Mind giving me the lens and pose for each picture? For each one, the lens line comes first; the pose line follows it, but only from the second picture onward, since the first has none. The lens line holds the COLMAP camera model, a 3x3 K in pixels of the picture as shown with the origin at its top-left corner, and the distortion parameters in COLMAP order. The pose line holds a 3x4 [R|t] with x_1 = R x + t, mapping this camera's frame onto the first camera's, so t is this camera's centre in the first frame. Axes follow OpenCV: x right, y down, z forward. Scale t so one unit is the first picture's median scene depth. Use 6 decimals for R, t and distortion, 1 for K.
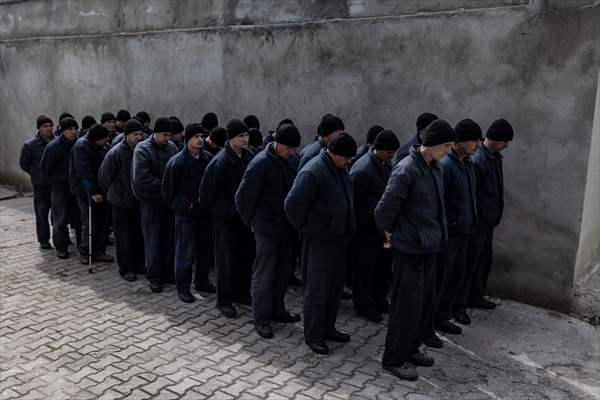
lens RADIAL K [[567.1, 0, 300.0], [0, 567.1, 200.0], [0, 0, 1]] dist [0.003183, -0.000177]
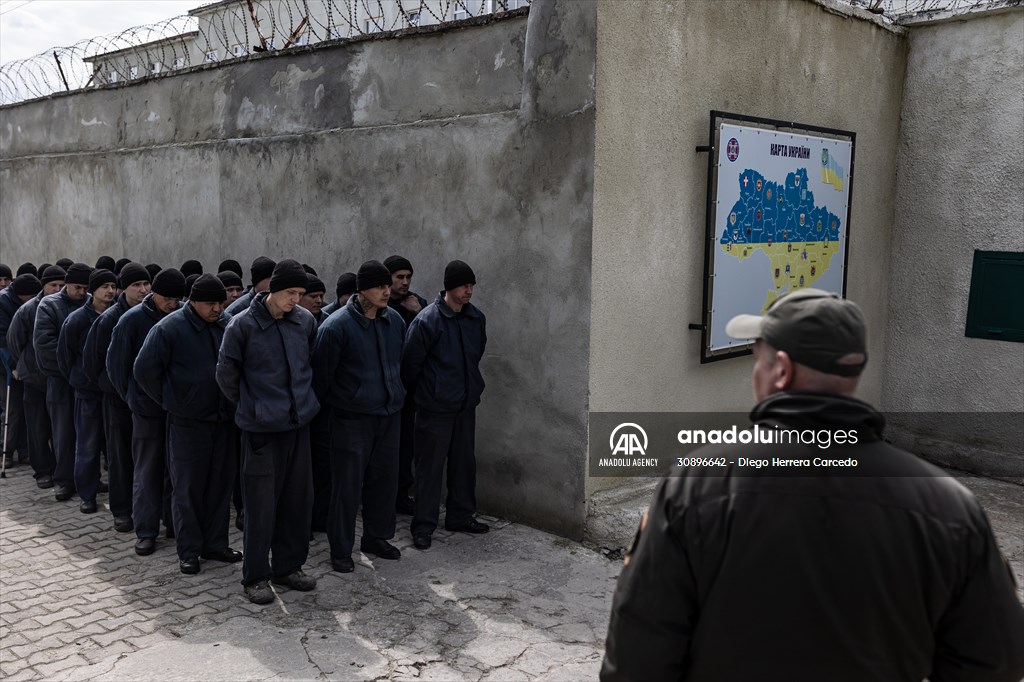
lens RADIAL K [[967.8, 0, 512.0], [0, 967.8, 341.0], [0, 0, 1]] dist [0.003183, -0.000177]
pose [[0.993820, 0.013810, -0.110146, 0.433910], [-0.023007, 0.996311, -0.082678, 0.045861], [0.108598, 0.084701, 0.990471, -0.172038]]
